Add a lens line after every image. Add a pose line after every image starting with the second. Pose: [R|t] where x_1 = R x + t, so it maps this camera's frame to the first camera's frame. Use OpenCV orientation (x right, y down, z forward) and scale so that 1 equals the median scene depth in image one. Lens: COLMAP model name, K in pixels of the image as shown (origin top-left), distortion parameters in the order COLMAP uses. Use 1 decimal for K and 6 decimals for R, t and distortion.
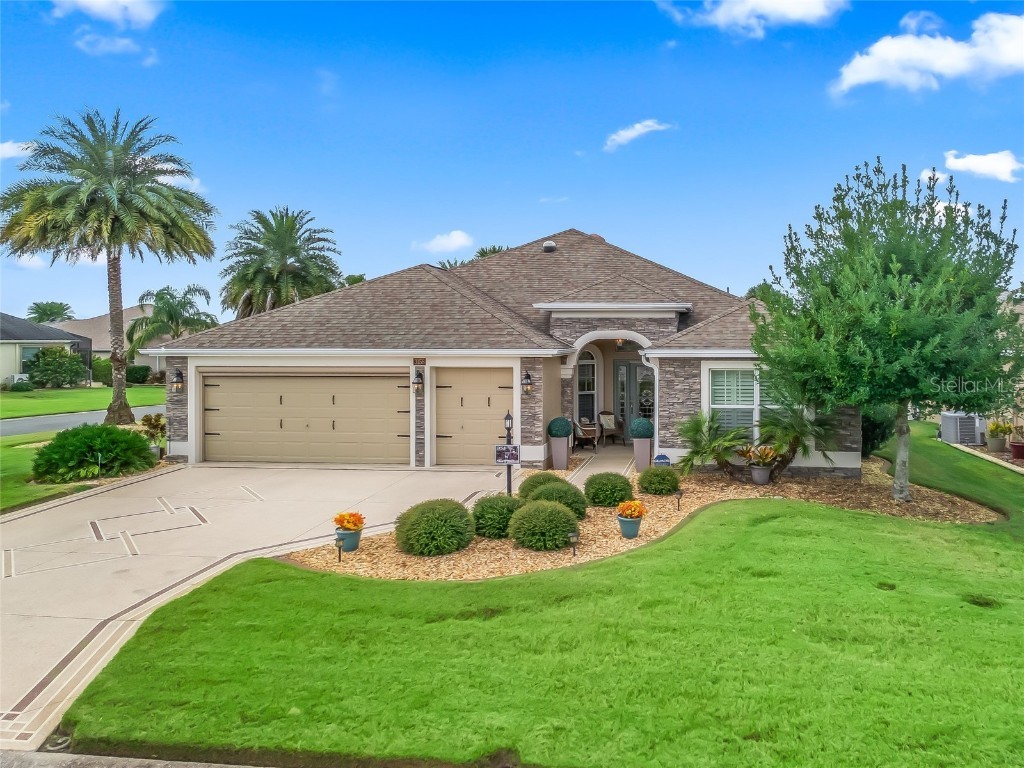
lens RADIAL K [[761.4, 0, 512.0], [0, 761.4, 384.0], [0, 0, 1]] dist [0.059675, -0.047120]
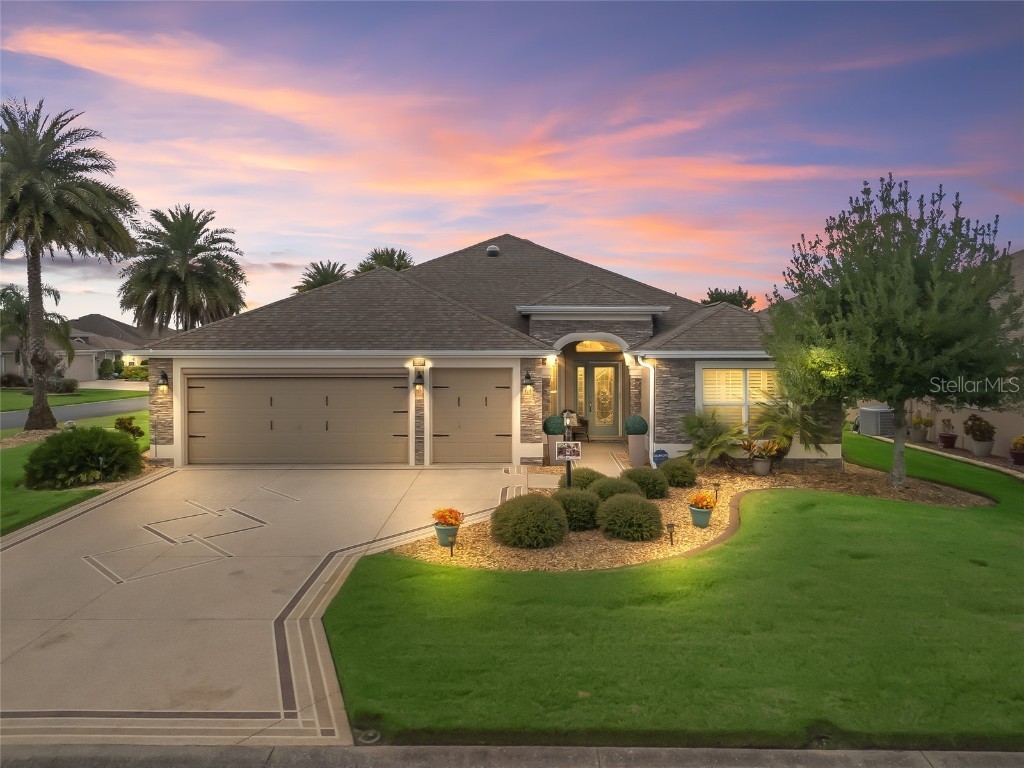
lens RADIAL K [[738.9, 0, 505.1], [0, 738.9, 390.2], [0, 0, 1]] dist [0.060733, -0.038904]
pose [[0.993433, -0.006736, 0.114219, -0.149275], [0.005895, 0.999953, 0.007700, 0.000692], [-0.114266, -0.006977, 0.993426, 0.002385]]
